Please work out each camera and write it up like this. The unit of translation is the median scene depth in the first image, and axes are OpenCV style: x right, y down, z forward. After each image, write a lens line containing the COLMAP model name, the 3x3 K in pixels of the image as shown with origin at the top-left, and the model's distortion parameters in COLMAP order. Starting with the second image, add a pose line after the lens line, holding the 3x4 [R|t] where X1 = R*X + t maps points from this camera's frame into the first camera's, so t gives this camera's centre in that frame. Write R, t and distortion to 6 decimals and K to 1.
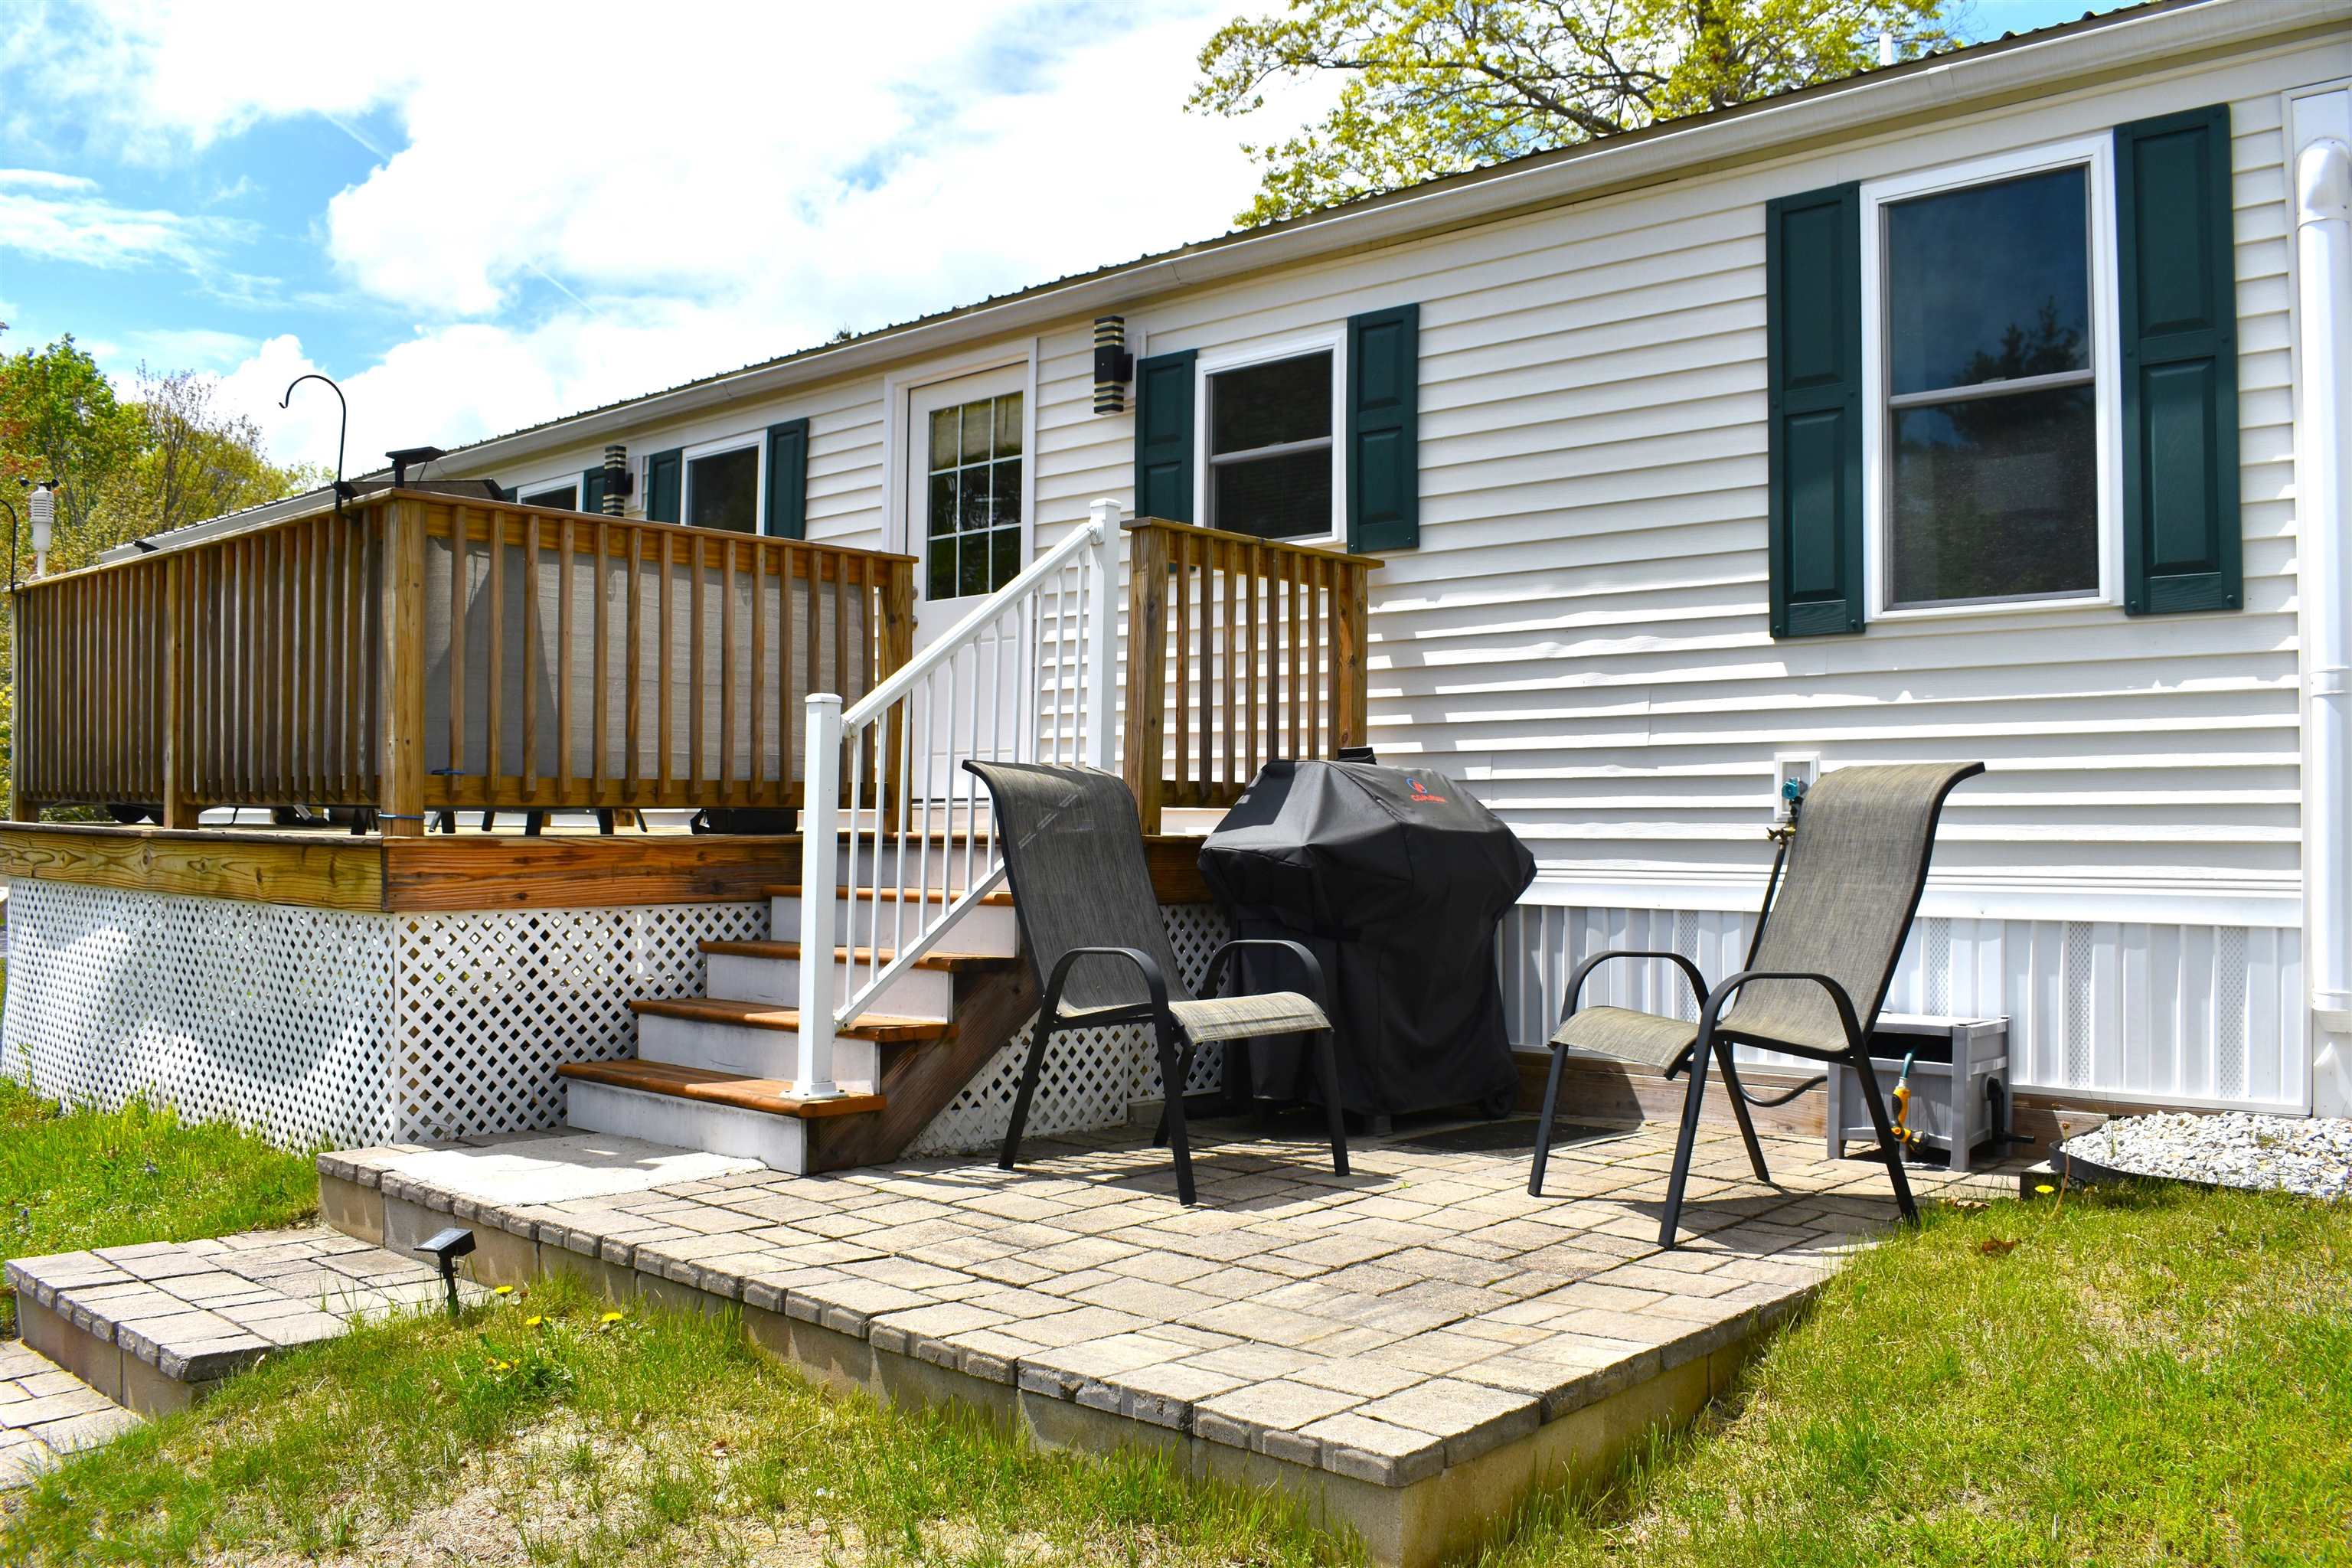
lens RADIAL K [[1880.9, 0, 1170.9], [0, 1880.9, 791.3], [0, 0, 1]] dist [-0.056377, 0.008654]
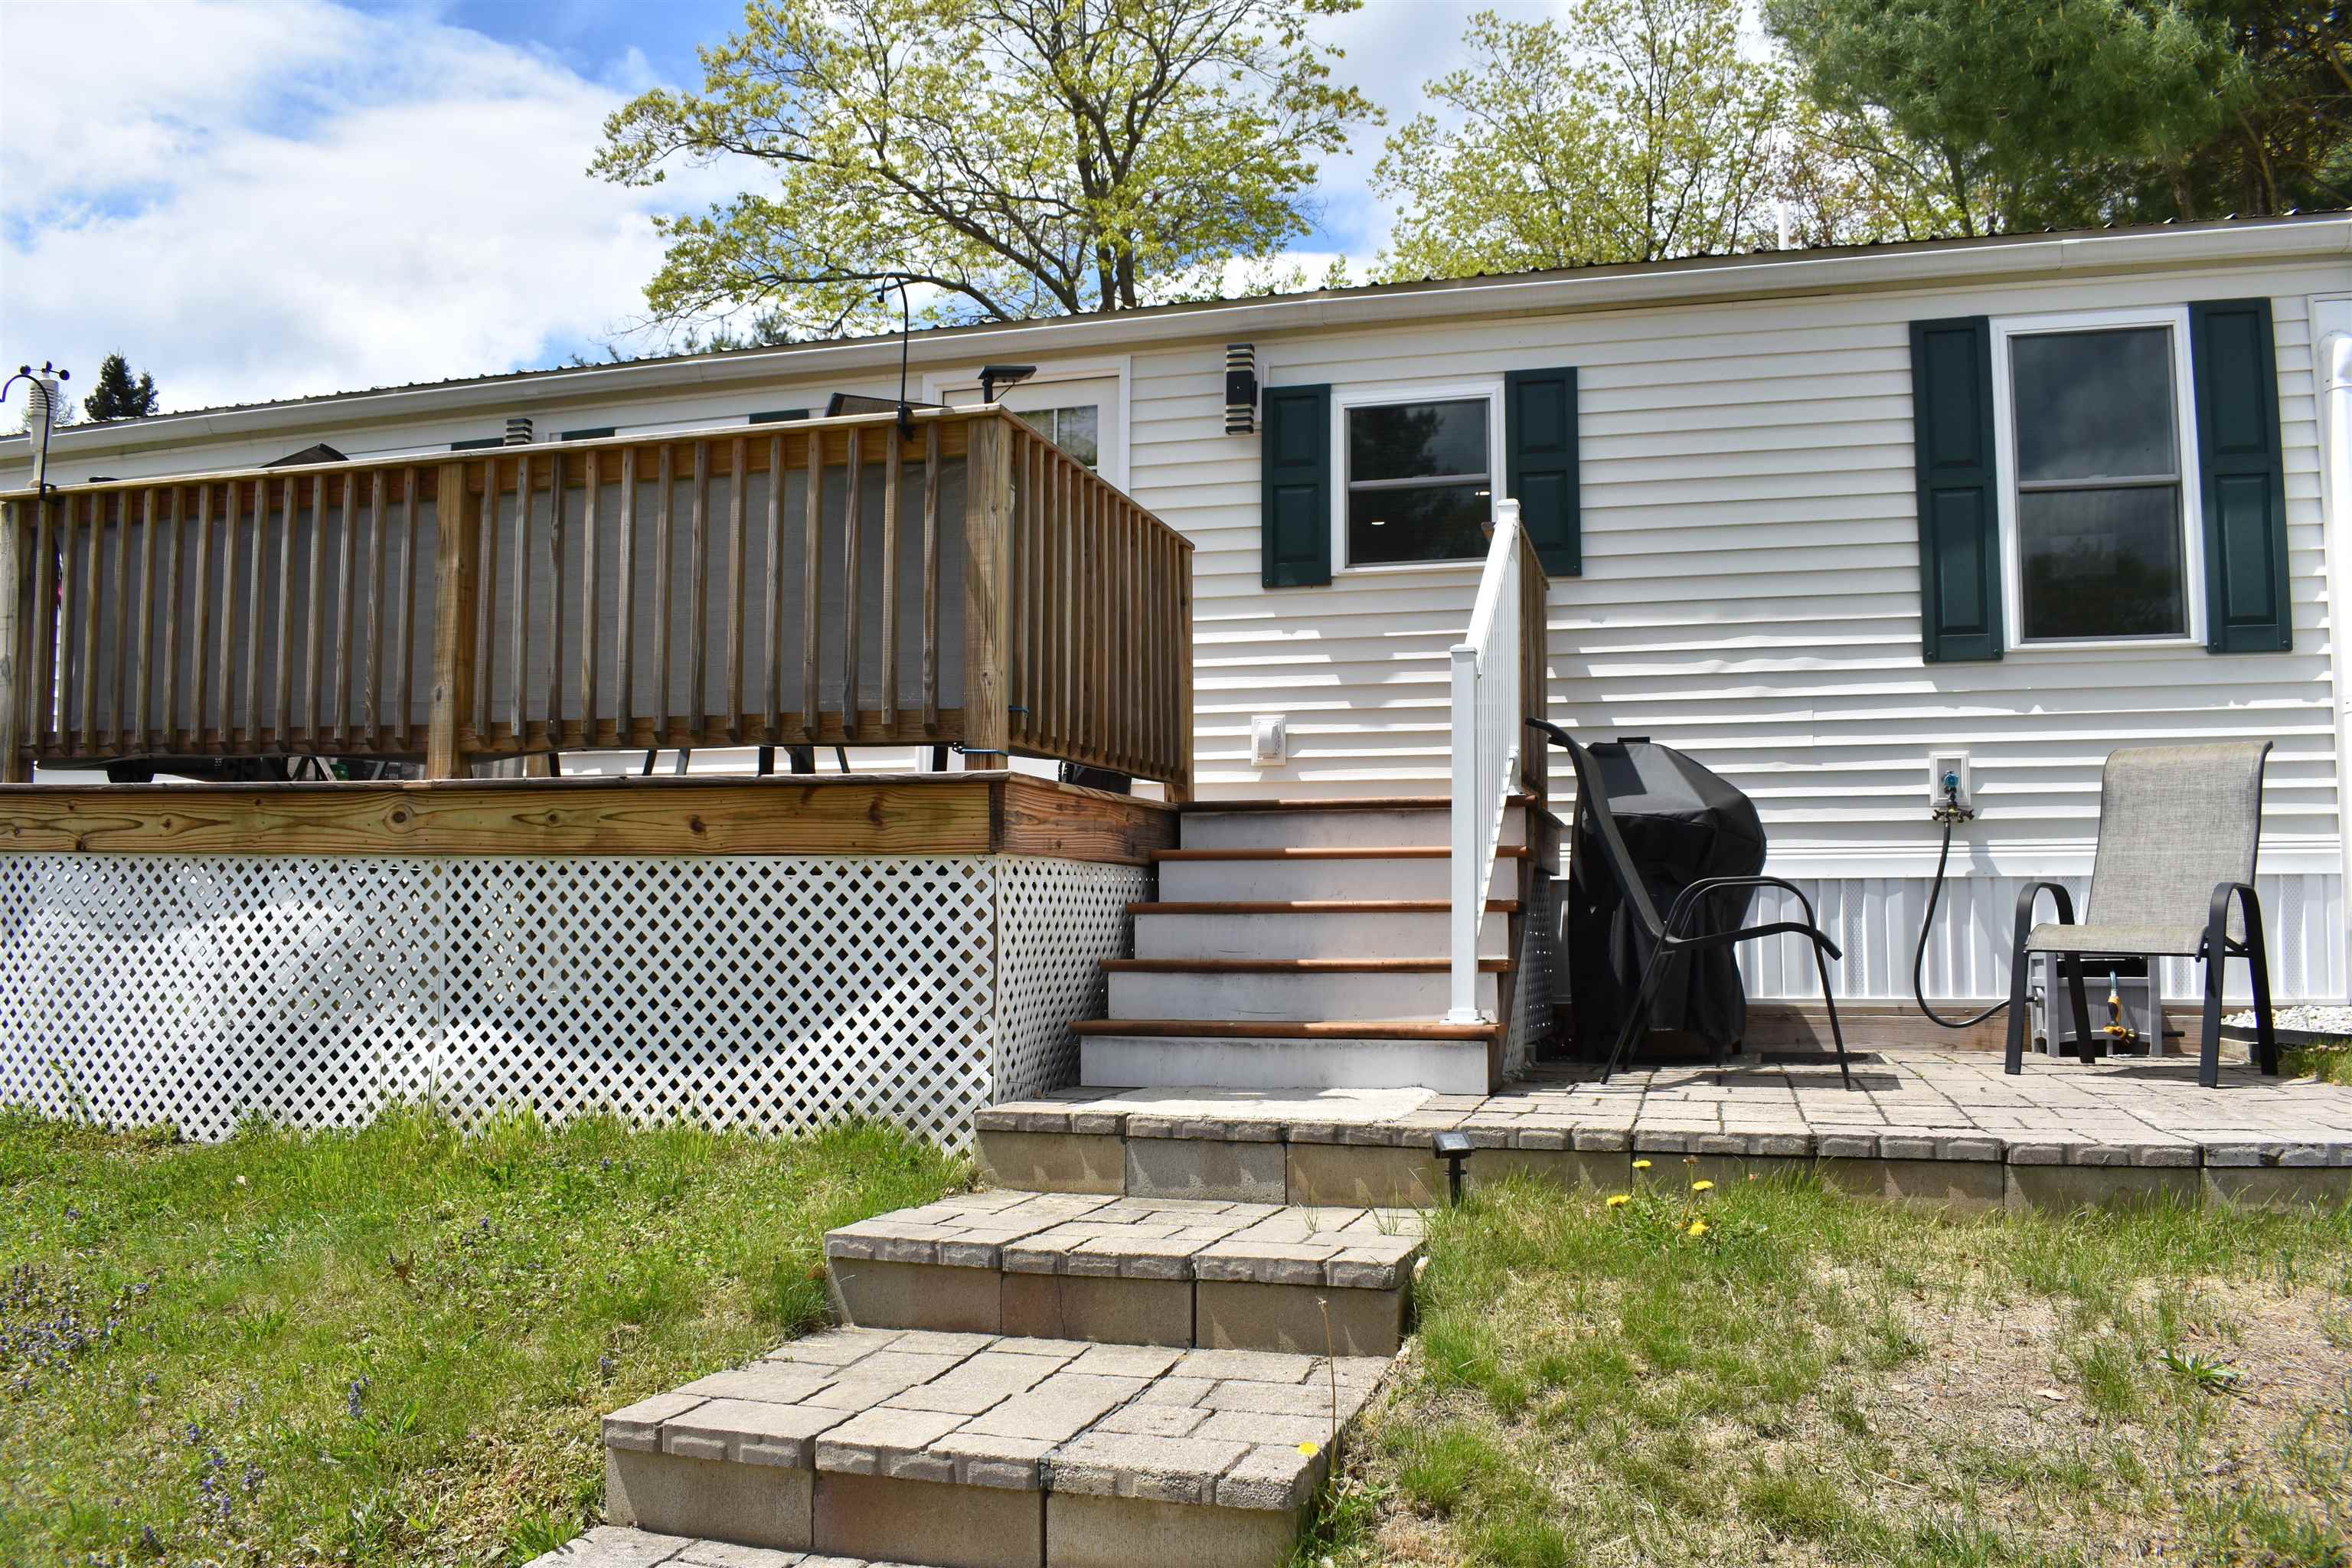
lens RADIAL K [[1880.9, 0, 1172.2], [0, 1880.9, 785.1], [0, 0, 1]] dist [-0.056377, 0.008654]
pose [[0.901828, 0.025812, 0.431323, -0.681356], [-0.004945, 0.998765, -0.049431, 0.066633], [-0.432066, 0.042445, 0.900843, 0.083238]]
